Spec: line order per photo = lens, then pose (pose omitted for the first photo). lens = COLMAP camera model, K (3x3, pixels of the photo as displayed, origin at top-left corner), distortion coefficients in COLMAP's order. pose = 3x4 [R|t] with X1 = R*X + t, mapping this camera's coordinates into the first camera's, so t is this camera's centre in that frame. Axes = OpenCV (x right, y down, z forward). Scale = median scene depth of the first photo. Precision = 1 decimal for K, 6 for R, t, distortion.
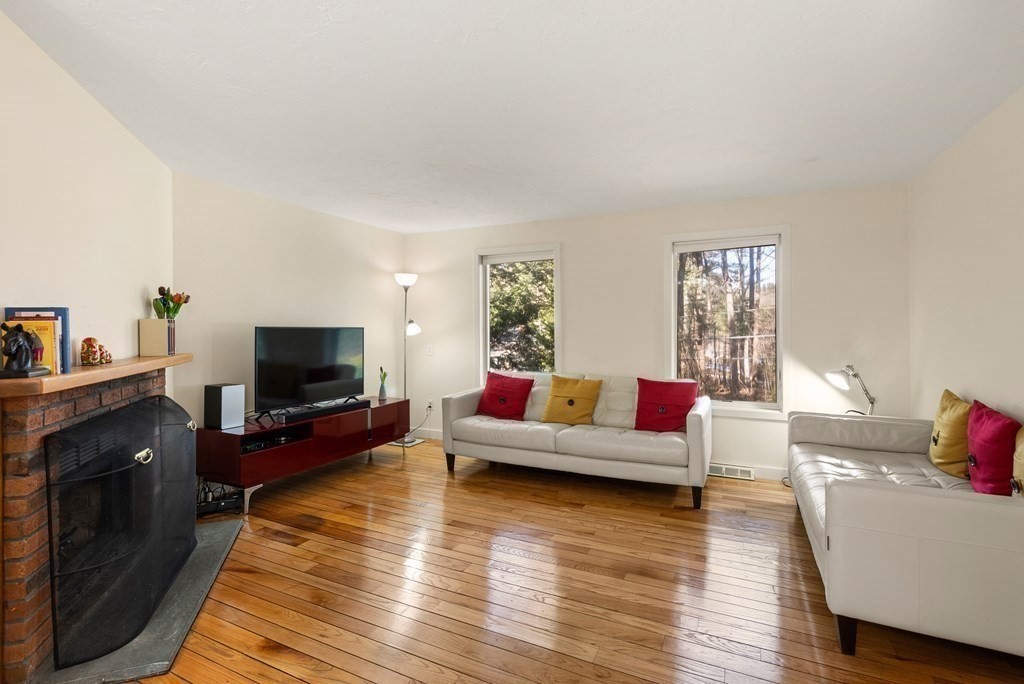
lens RADIAL K [[468.0, 0, 515.0], [0, 468.0, 336.2], [0, 0, 1]] dist [-0.004248, 0.002085]
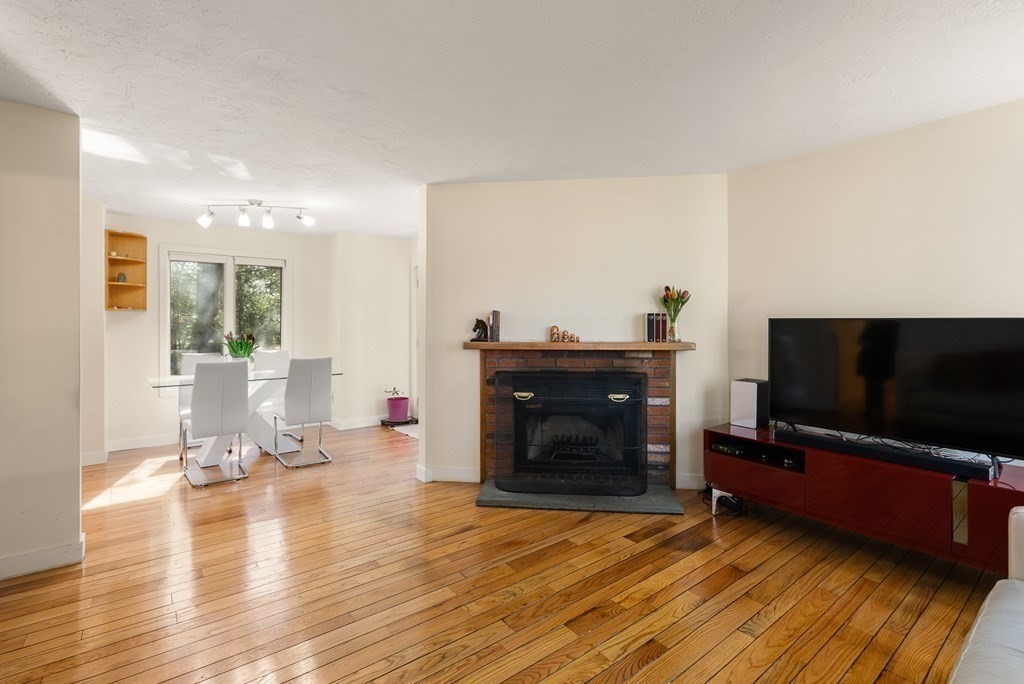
lens RADIAL K [[468.0, 0, 499.1], [0, 468.0, 318.1], [0, 0, 1]] dist [-0.004248, 0.002085]
pose [[-0.446367, 0.000342, -0.894850, 0.522947], [-0.015425, 0.999848, 0.008077, -0.024577], [0.894717, 0.017408, -0.446294, 1.136587]]
